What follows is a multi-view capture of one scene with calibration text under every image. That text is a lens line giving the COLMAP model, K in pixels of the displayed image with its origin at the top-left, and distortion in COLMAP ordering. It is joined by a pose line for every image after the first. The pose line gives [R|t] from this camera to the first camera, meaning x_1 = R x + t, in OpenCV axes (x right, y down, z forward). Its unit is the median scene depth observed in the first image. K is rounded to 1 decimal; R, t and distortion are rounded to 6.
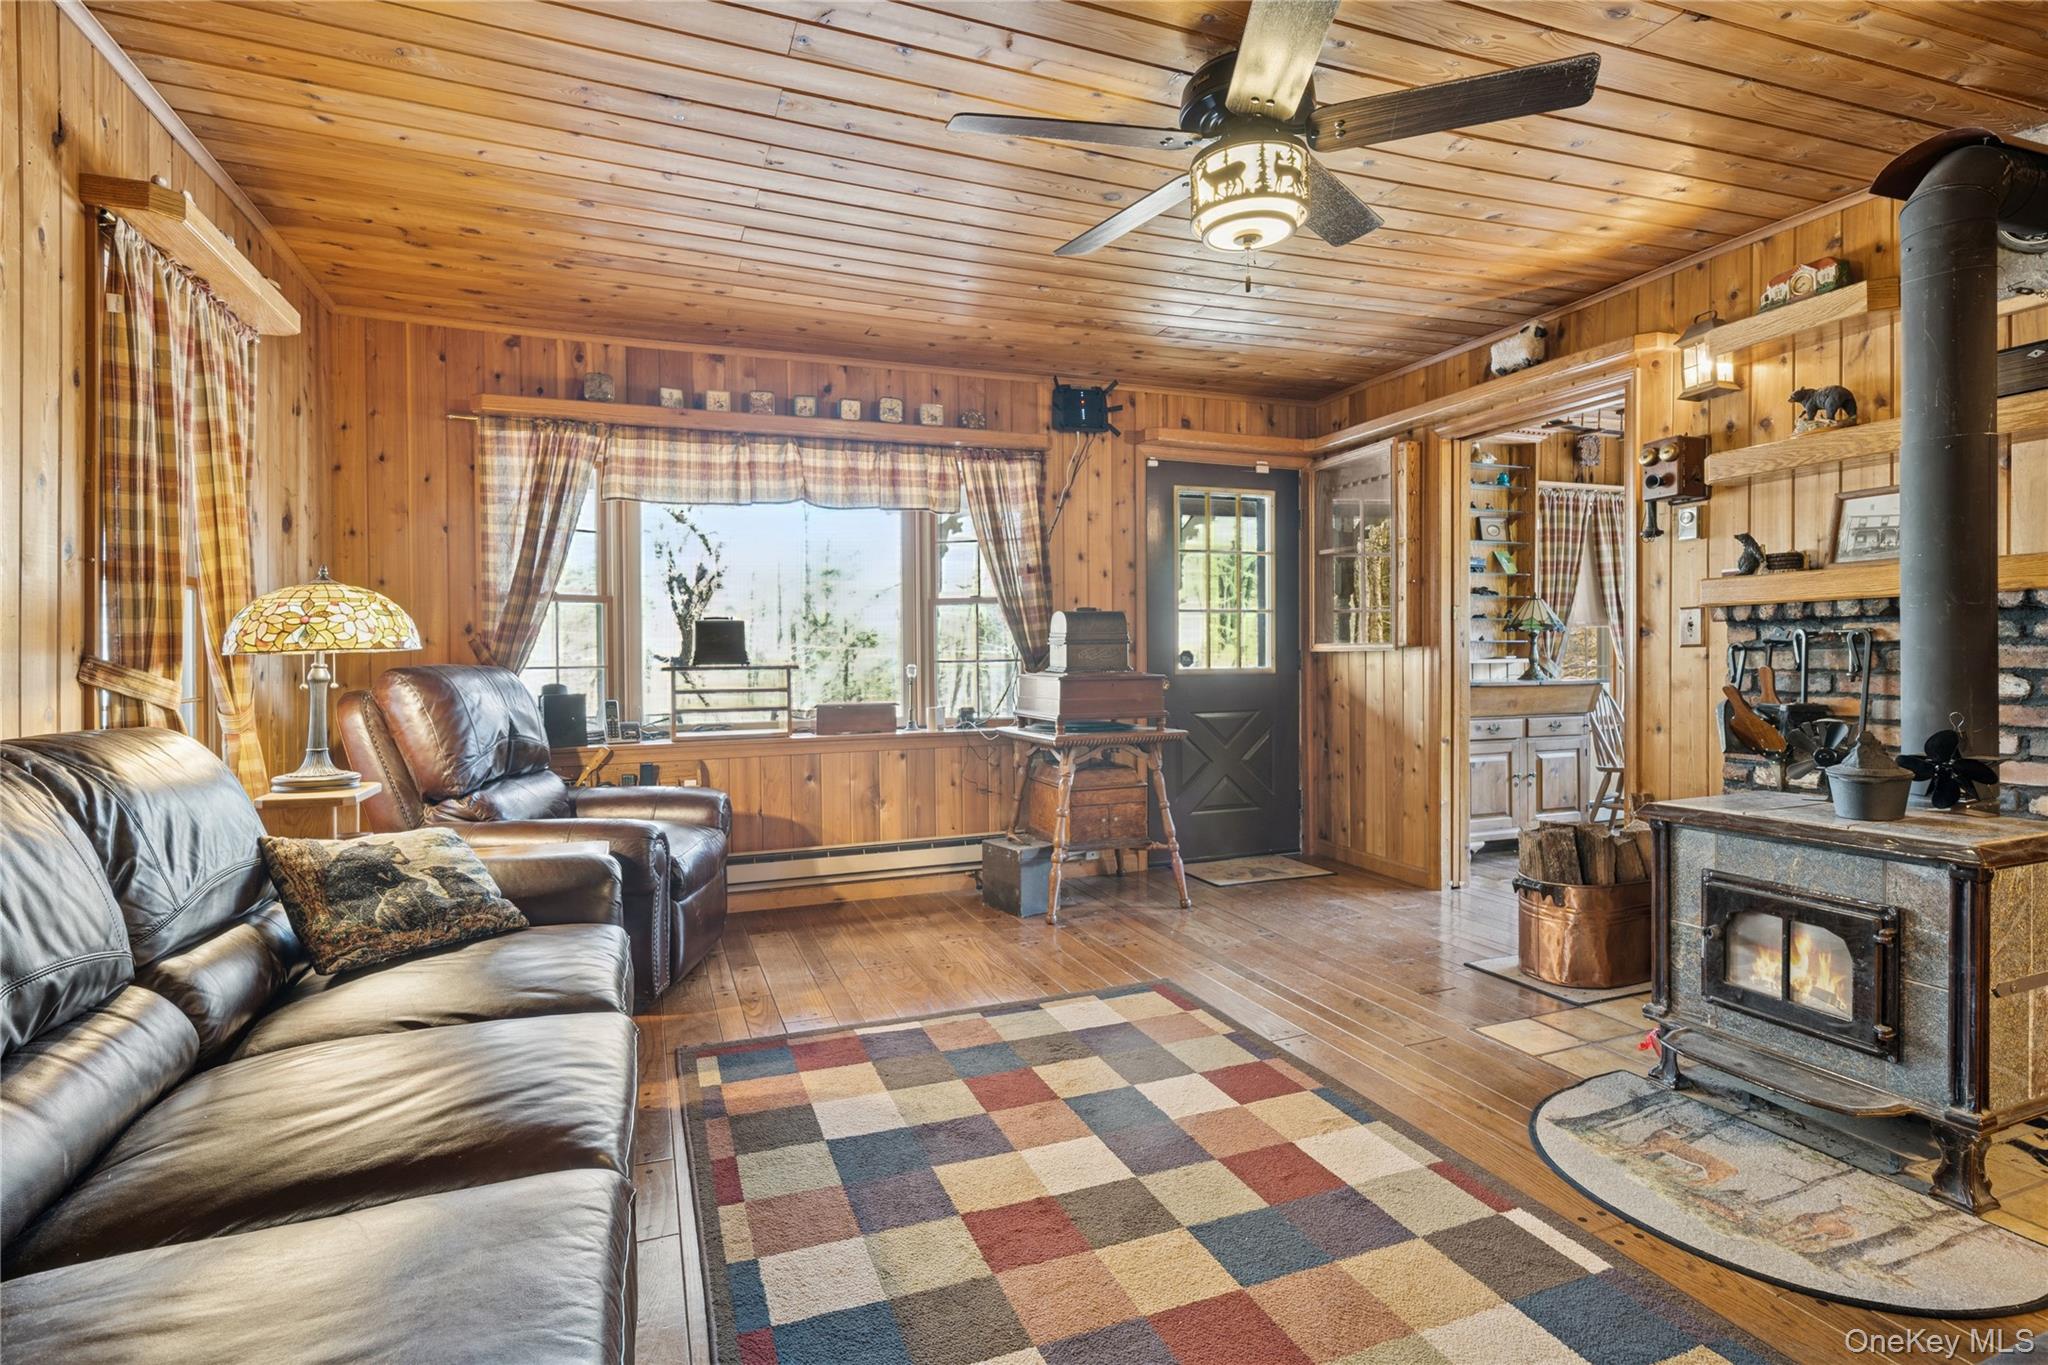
lens RADIAL K [[985.9, 0, 1012.6], [0, 985.9, 673.2], [0, 0, 1]] dist [0.006140, -0.001419]
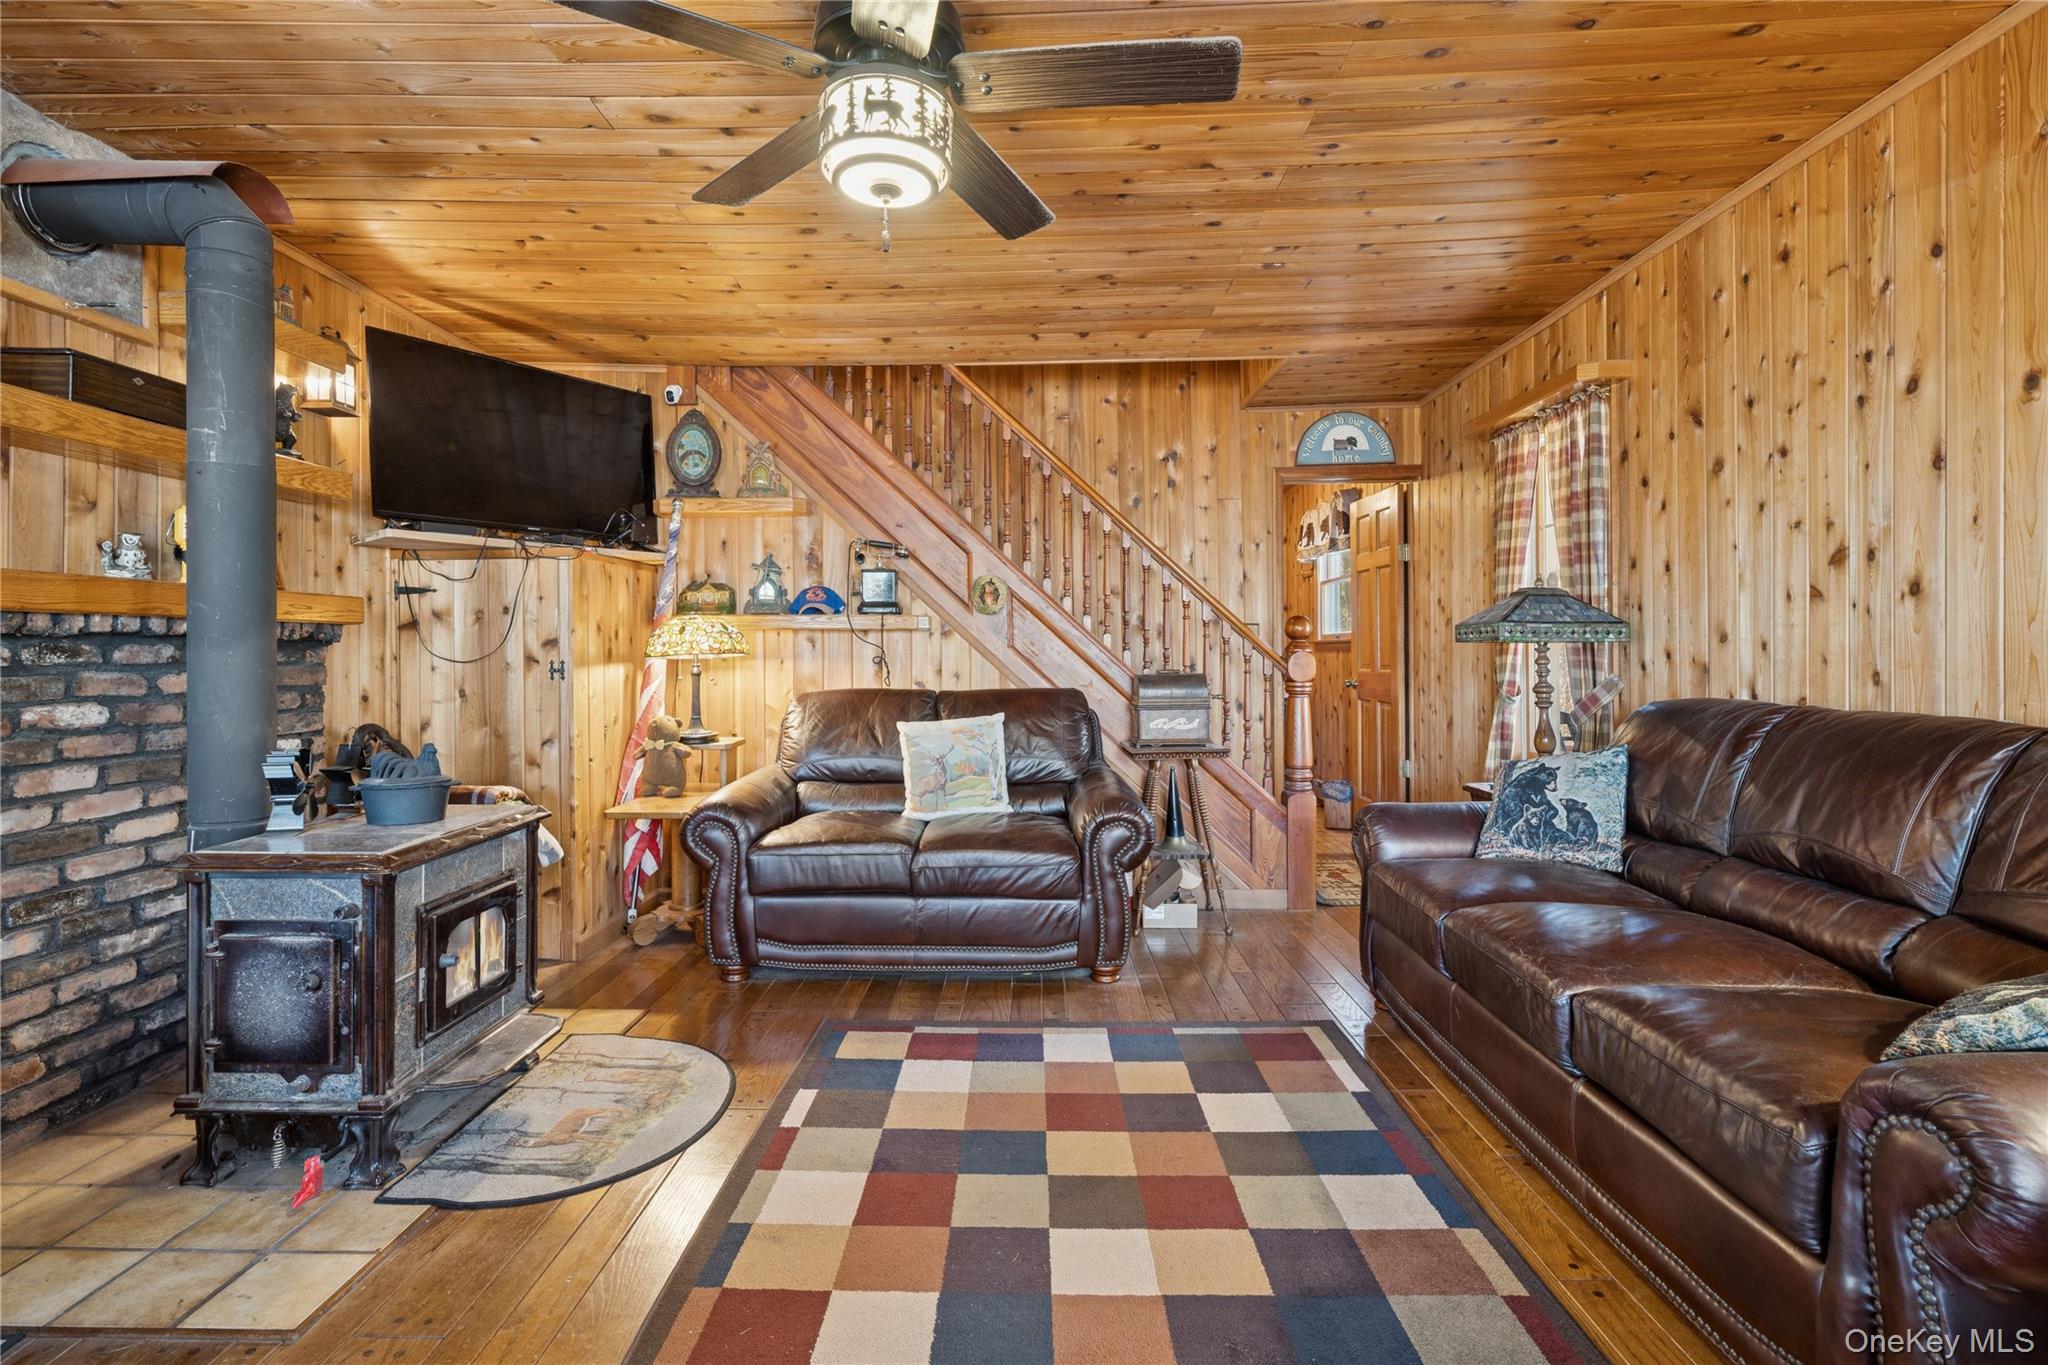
lens RADIAL K [[985.9, 0, 1025.5], [0, 985.9, 655.3], [0, 0, 1]] dist [0.006140, -0.001419]
pose [[-0.933287, 0.016707, 0.358744, -0.131689], [0.023674, 0.999607, 0.015034, -0.029682], [-0.358351, 0.022524, -0.933315, 1.246327]]
